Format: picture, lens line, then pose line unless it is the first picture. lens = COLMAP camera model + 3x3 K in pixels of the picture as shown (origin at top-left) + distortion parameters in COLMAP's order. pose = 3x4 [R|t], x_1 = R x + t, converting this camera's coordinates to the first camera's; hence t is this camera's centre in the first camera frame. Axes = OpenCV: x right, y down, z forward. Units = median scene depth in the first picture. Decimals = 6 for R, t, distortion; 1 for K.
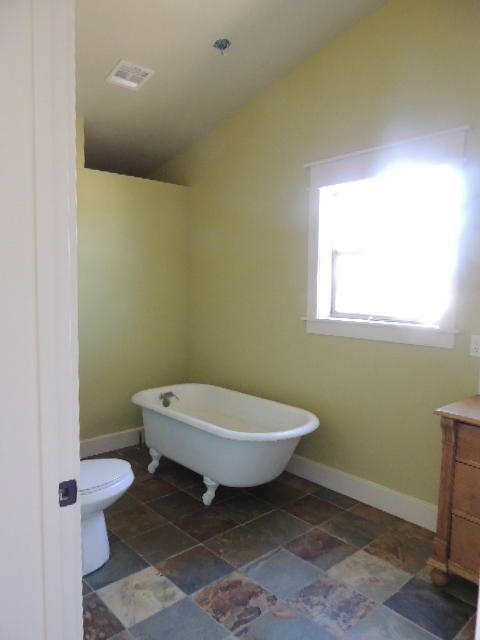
lens RADIAL K [[457.6, 0, 240.0], [0, 457.6, 320.0], [0, 0, 1]] dist [-0.020265, 0.004219]
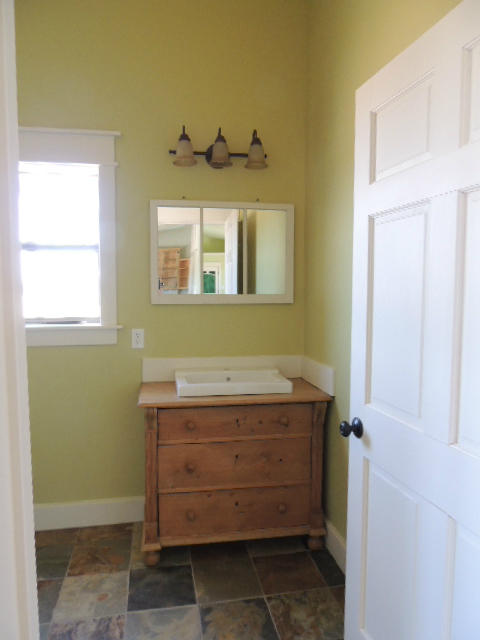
lens RADIAL K [[457.6, 0, 240.0], [0, 457.6, 320.0], [0, 0, 1]] dist [-0.020265, 0.004219]
pose [[0.521957, -0.080018, 0.849210, -0.317505], [0.073942, 0.996087, 0.048411, -0.025621], [-0.849761, 0.037524, 0.525831, 0.244324]]
